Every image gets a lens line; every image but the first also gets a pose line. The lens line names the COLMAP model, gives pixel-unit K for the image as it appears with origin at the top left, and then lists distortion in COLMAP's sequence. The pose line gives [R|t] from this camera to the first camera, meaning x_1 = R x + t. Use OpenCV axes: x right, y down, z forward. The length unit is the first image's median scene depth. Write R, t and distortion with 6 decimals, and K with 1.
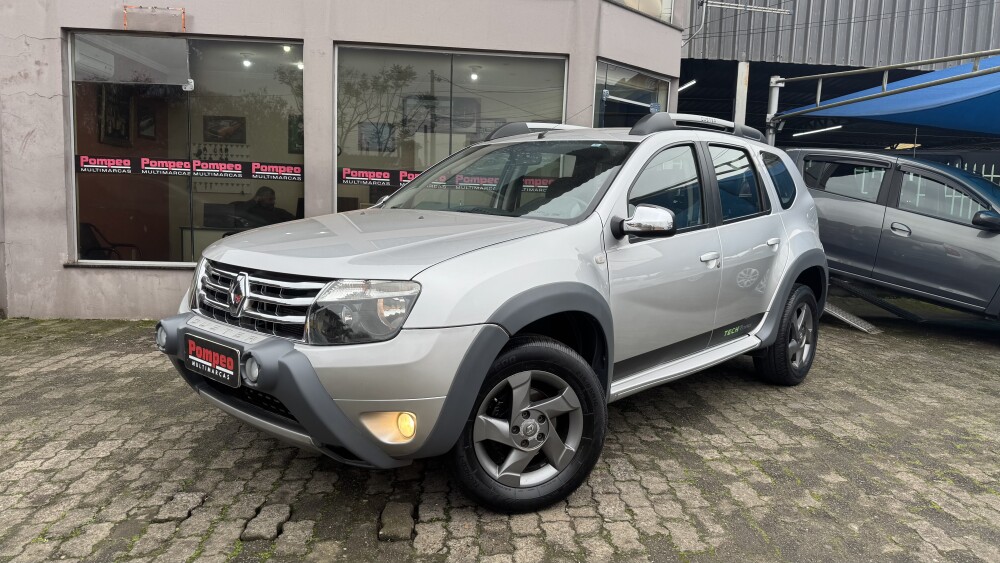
lens RADIAL K [[710.0, 0, 508.6], [0, 710.0, 282.2], [0, 0, 1]] dist [0.029227, -0.037414]
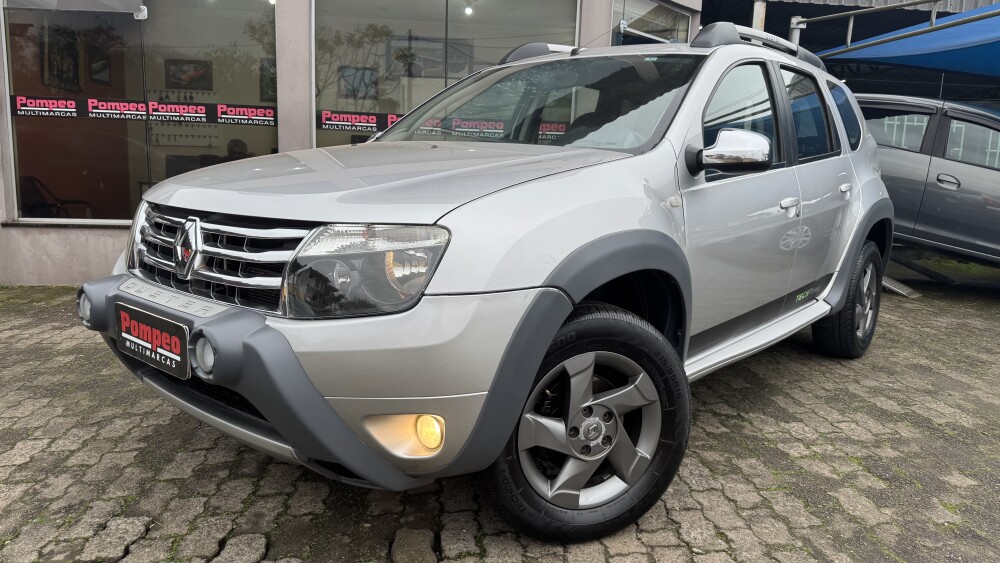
lens RADIAL K [[710.0, 0, 502.5], [0, 710.0, 281.3], [0, 0, 1]] dist [0.029227, -0.037414]
pose [[0.999768, -0.005241, 0.020868, -0.033230], [0.004258, 0.998890, 0.046906, 0.007836], [-0.021091, -0.046806, 0.998681, 0.118356]]
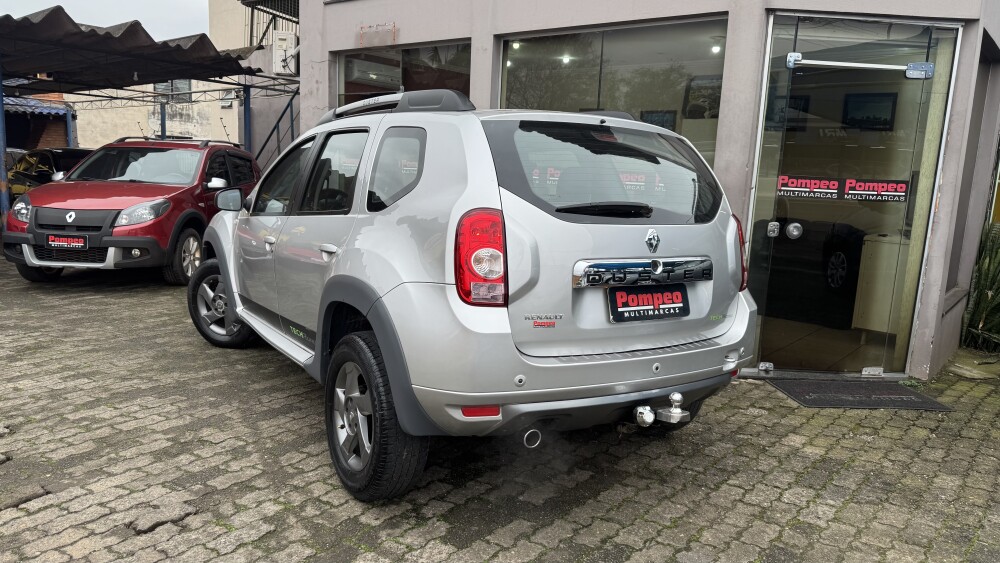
lens RADIAL K [[710.0, 0, 497.3], [0, 710.0, 286.6], [0, 0, 1]] dist [0.029227, -0.037414]
pose [[0.724099, 0.114252, -0.680167, 0.457405], [-0.100316, 0.993143, 0.060028, -0.053481], [0.682362, 0.024766, 0.730595, 0.295861]]
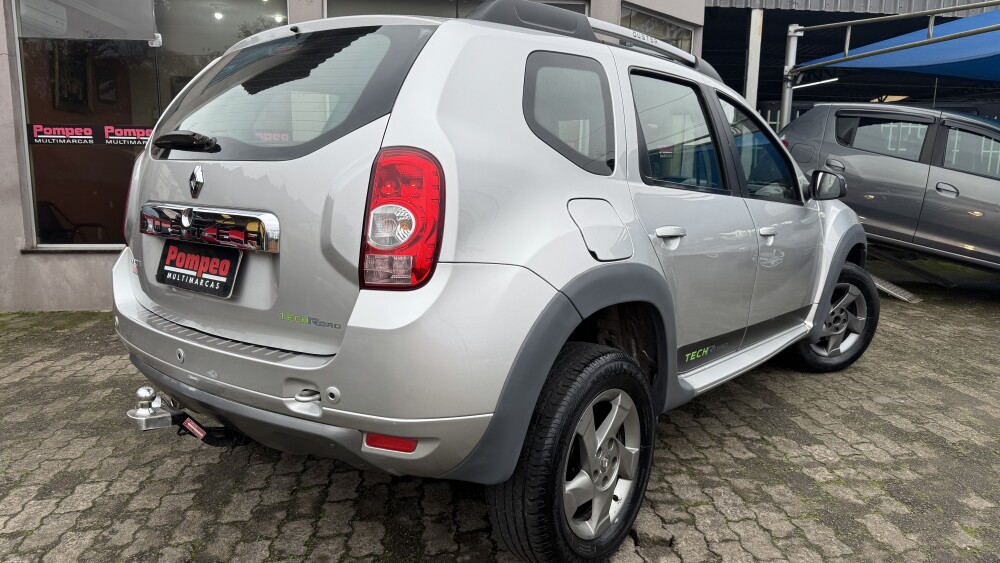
lens RADIAL K [[710.0, 0, 505.2], [0, 710.0, 281.1], [0, 0, 1]] dist [0.029227, -0.037414]
pose [[0.999106, -0.024512, 0.034451, -0.060272], [0.022616, 0.998263, 0.054395, -0.021385], [-0.035724, -0.053568, 0.997925, 0.102115]]
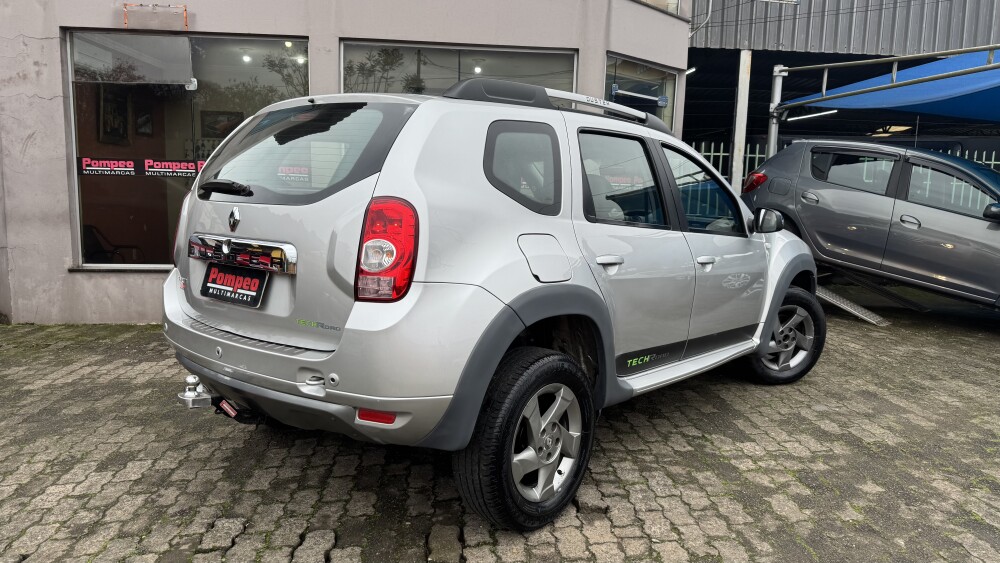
lens RADIAL K [[710.0, 0, 506.0], [0, 710.0, 282.5], [0, 0, 1]] dist [0.029227, -0.037414]
pose [[0.999825, -0.013147, 0.013298, -0.033195], [0.012821, 0.999622, 0.024315, -0.022388], [-0.013613, -0.024140, 0.999616, 0.007628]]
